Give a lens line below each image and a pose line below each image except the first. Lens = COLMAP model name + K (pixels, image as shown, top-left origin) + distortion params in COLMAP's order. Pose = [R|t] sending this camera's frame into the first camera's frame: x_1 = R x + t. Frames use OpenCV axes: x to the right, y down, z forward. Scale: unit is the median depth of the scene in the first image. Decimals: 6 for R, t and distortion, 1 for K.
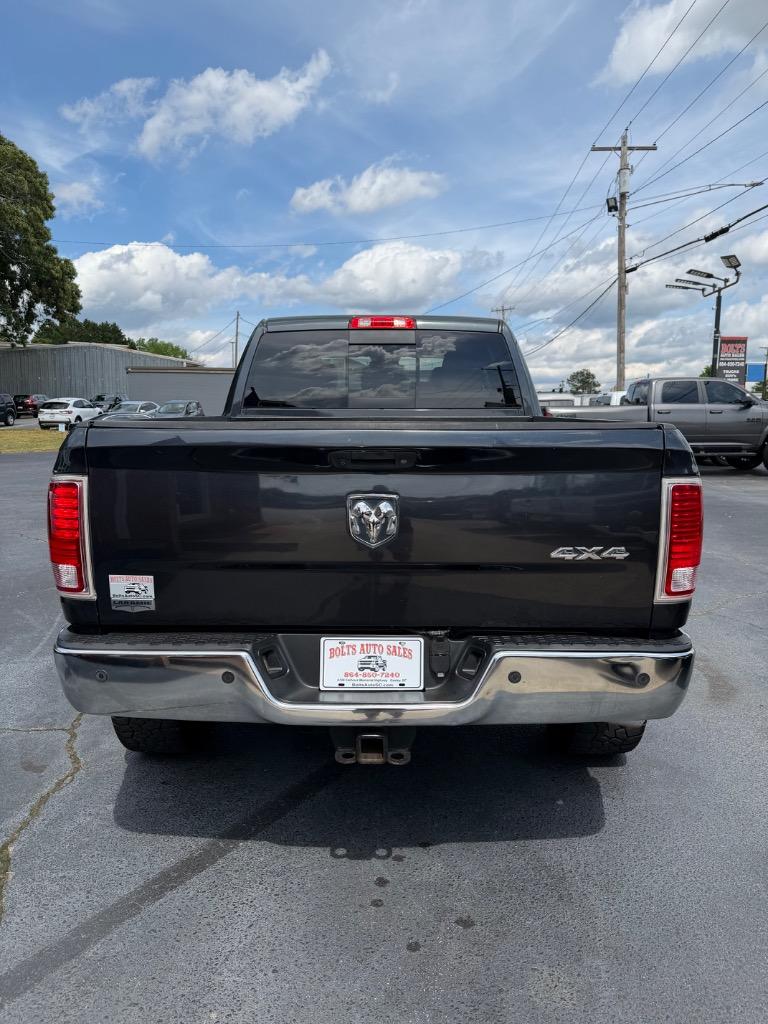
lens RADIAL K [[719.0, 0, 387.3], [0, 719.0, 503.6], [0, 0, 1]] dist [0.079538, -0.103383]
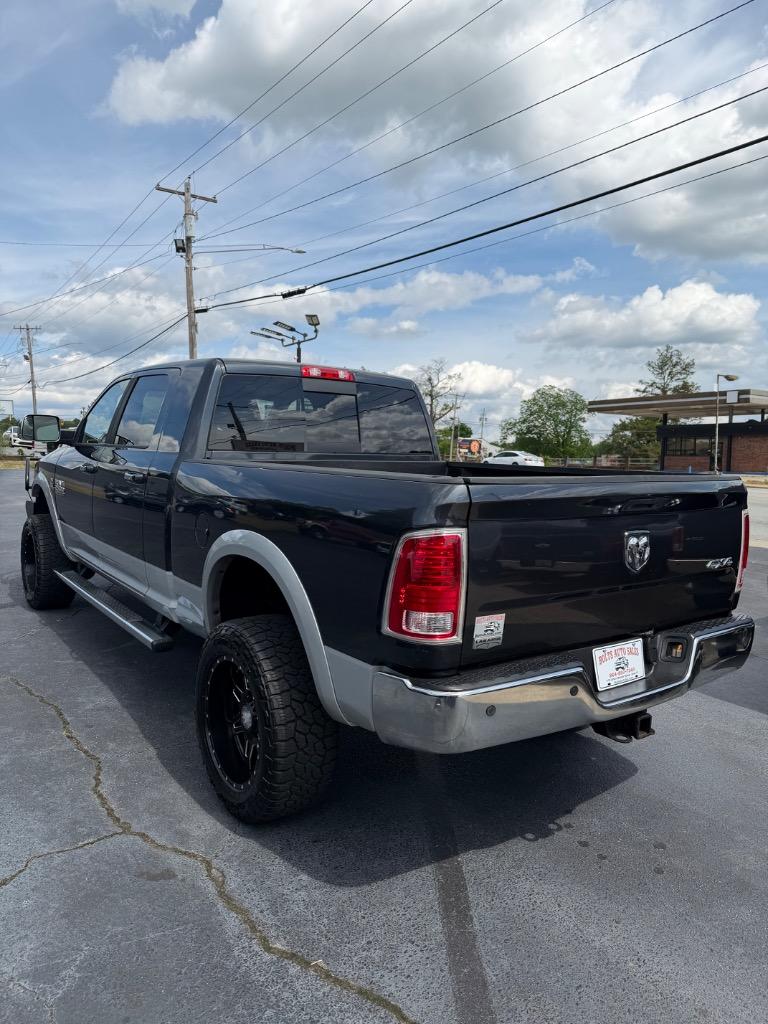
lens RADIAL K [[712.4, 0, 384.0], [0, 712.4, 512.0], [0, 0, 1]] dist [0.091803, -0.140627]
pose [[0.799673, -0.037292, 0.599277, -0.757808], [0.054436, 0.998462, -0.010507, -0.038360], [-0.597963, 0.041024, 0.800473, 0.148397]]
